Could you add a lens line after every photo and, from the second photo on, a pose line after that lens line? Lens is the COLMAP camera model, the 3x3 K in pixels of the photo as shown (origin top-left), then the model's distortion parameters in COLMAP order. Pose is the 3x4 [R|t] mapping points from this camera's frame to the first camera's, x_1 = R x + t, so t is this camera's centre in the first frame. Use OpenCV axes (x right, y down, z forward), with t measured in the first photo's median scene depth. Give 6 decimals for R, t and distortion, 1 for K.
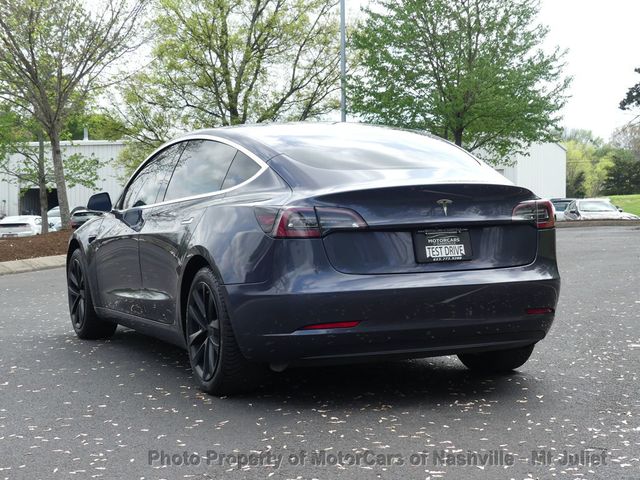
lens RADIAL K [[1246.7, 0, 319.1], [0, 1246.7, 240.6], [0, 0, 1]] dist [-0.096996, 0.000000]
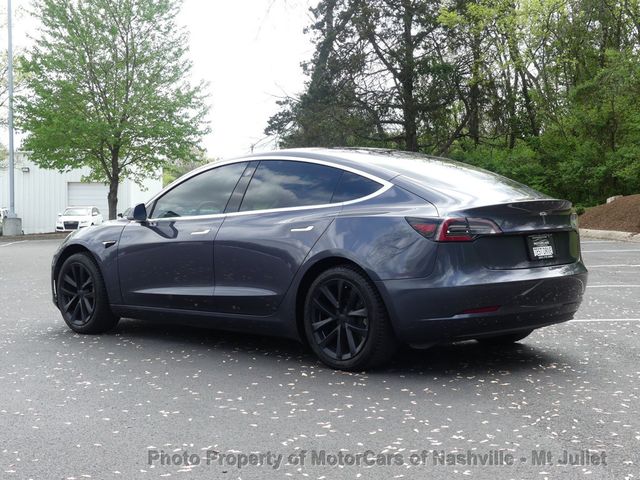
lens RADIAL K [[1075.6, 0, 318.1], [0, 1075.6, 237.4], [0, 0, 1]] dist [0.145118, 0.000000]
pose [[0.921874, -0.006806, 0.387429, -0.117548], [0.009130, 0.999950, -0.004159, -0.000737], [-0.387381, 0.007371, 0.921890, 0.008209]]
